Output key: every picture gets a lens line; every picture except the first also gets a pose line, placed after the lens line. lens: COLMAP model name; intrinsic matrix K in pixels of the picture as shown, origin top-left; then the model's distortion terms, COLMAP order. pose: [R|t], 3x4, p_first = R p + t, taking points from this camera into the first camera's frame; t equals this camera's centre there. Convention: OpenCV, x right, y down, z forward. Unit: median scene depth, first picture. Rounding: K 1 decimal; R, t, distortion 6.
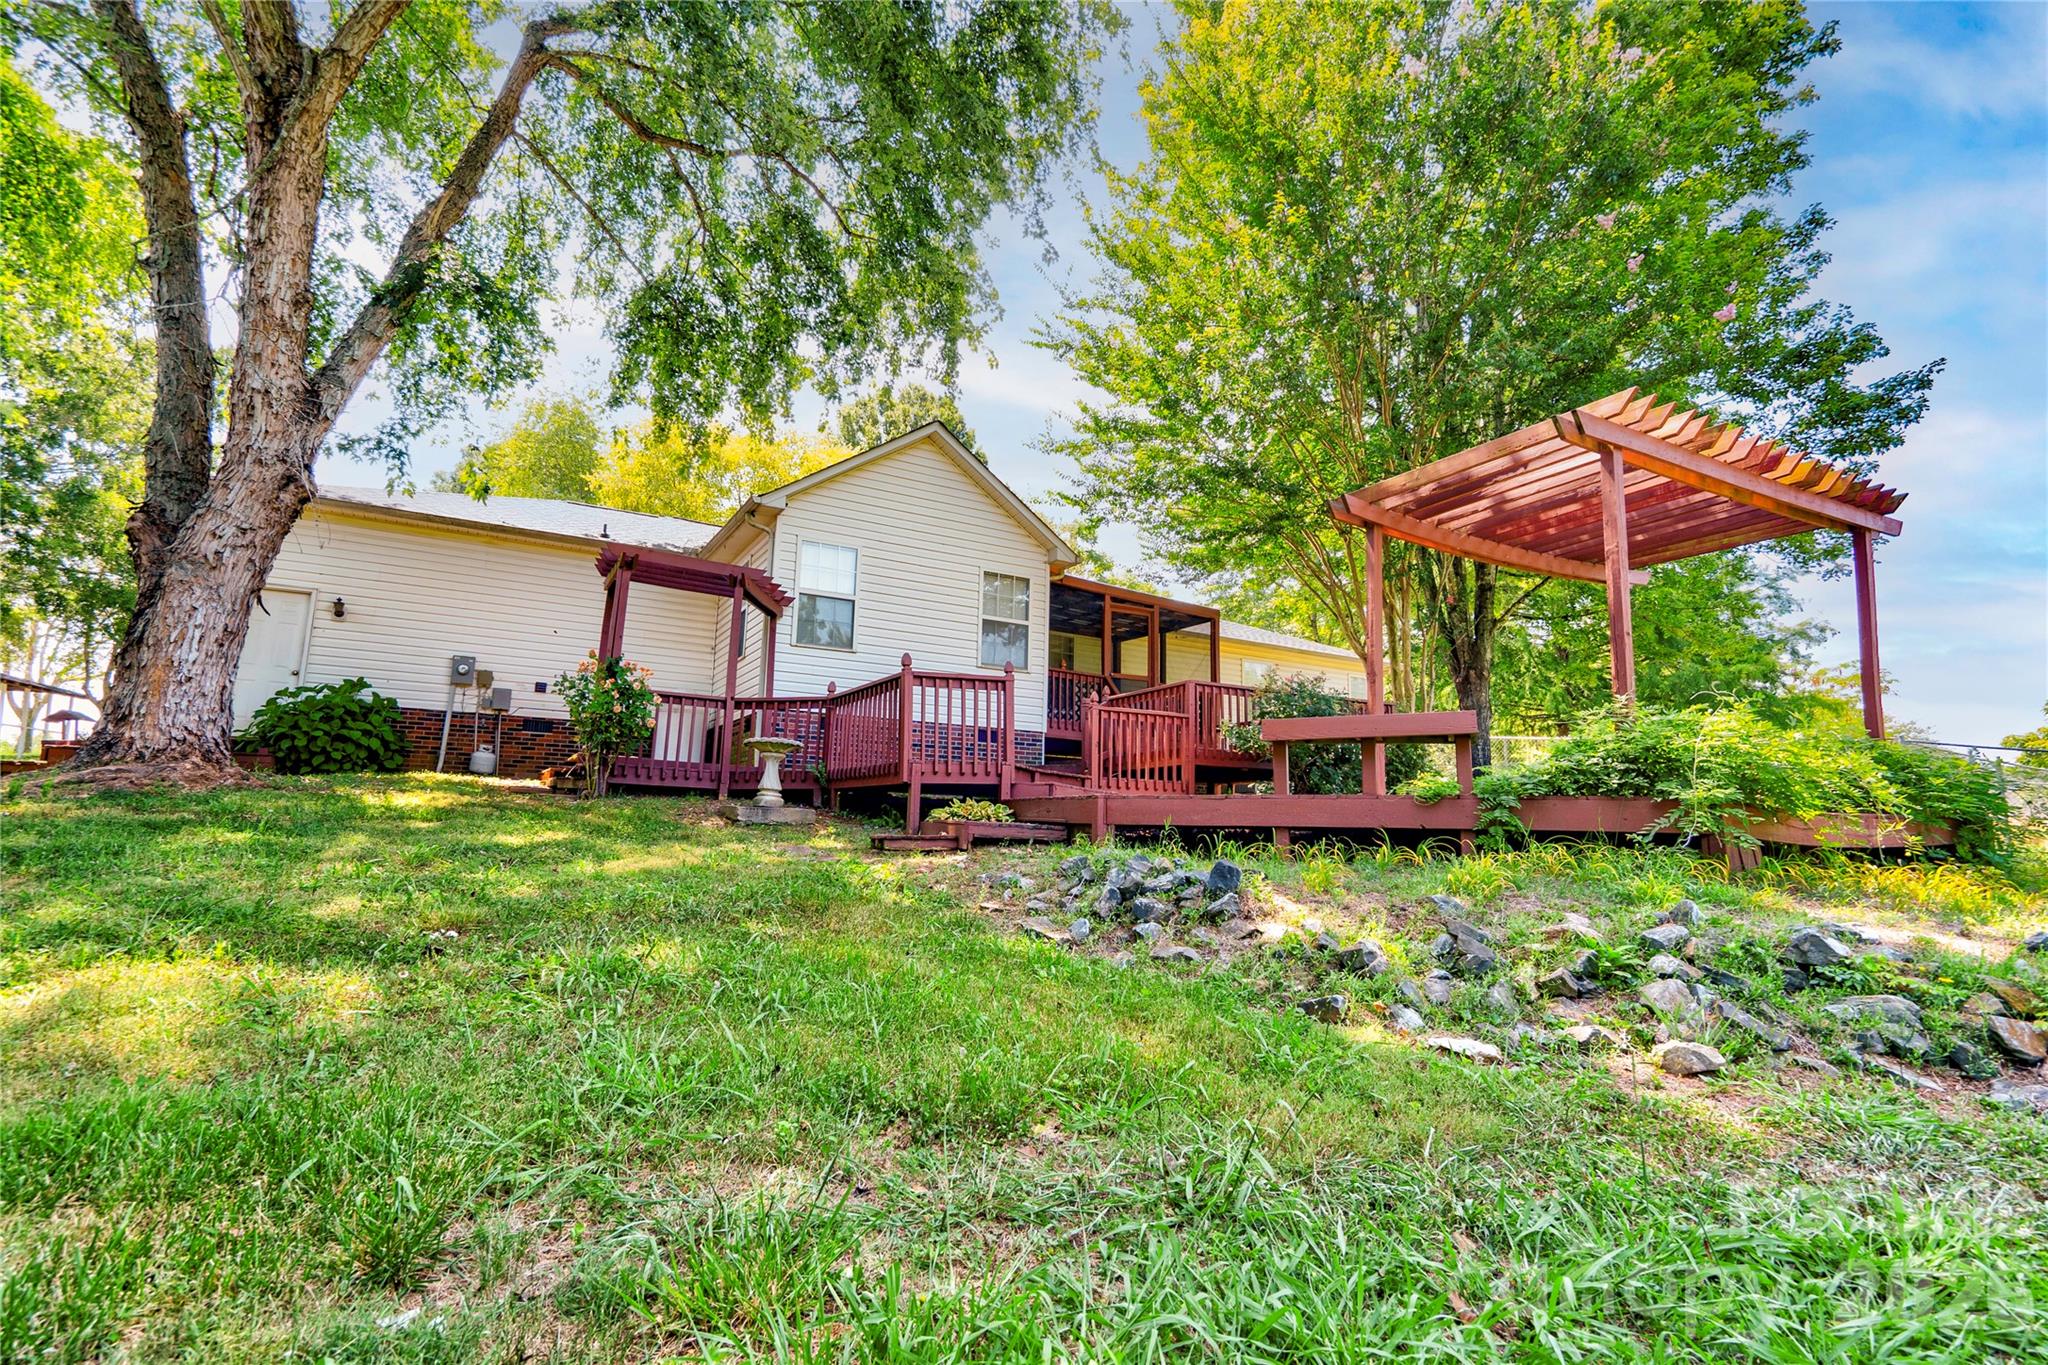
lens RADIAL K [[988.0, 0, 1024.0], [0, 988.0, 682.5], [0, 0, 1]] dist [0.018270, 0.001283]
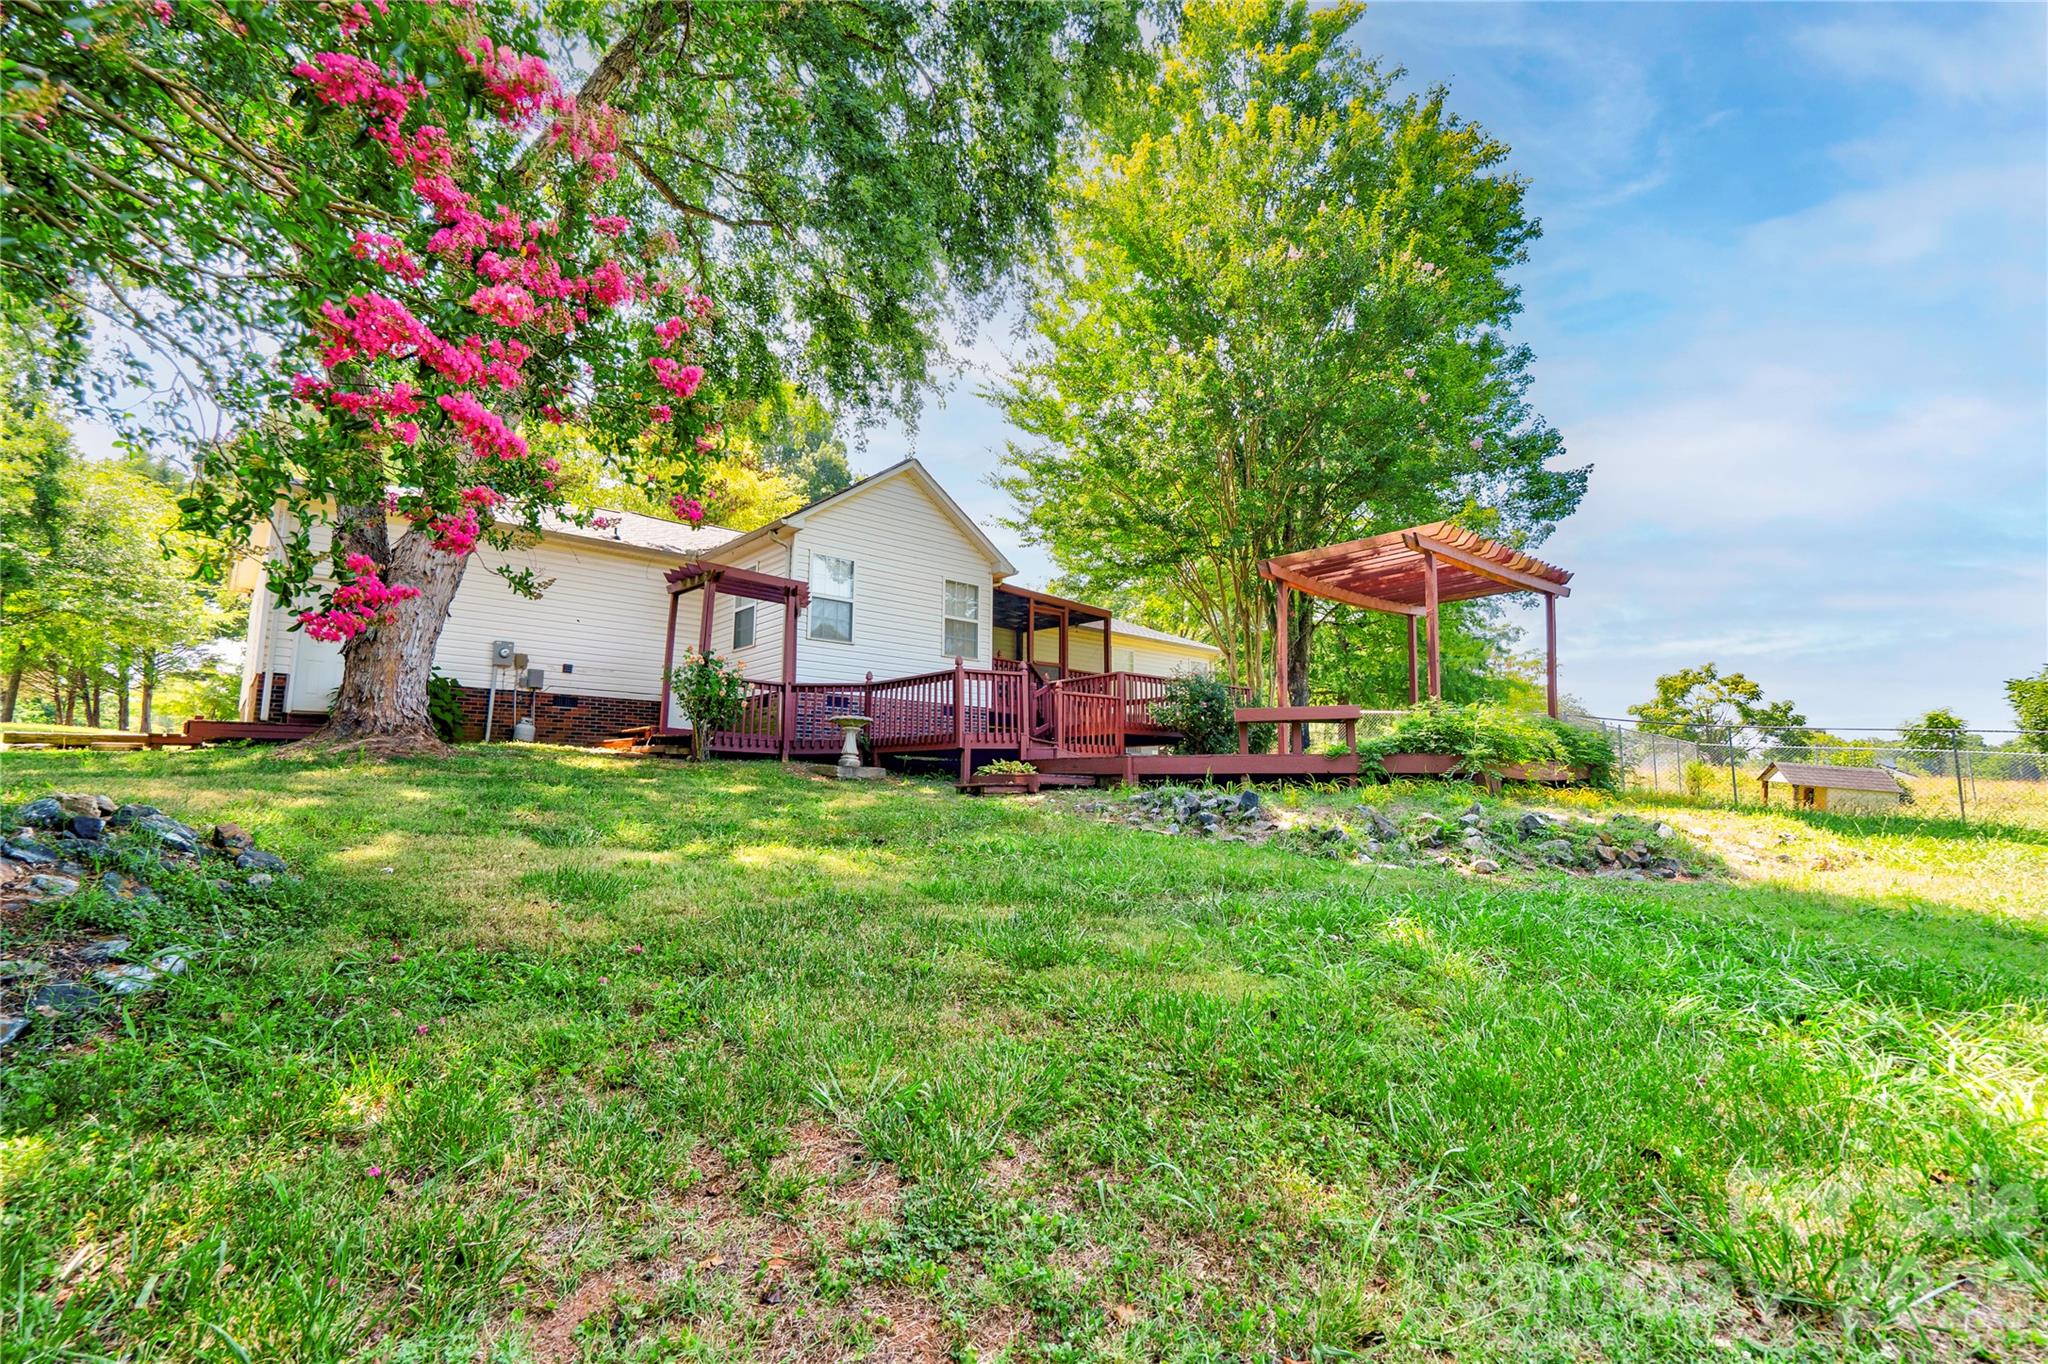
lens RADIAL K [[959.9, 0, 1019.4], [0, 959.9, 683.3], [0, 0, 1]] dist [0.003995, 0.000935]
pose [[0.979406, 0.007290, 0.201771, -0.314144], [-0.014535, 0.999301, 0.034451, -0.039455], [-0.201379, -0.036674, 0.978827, -0.351428]]
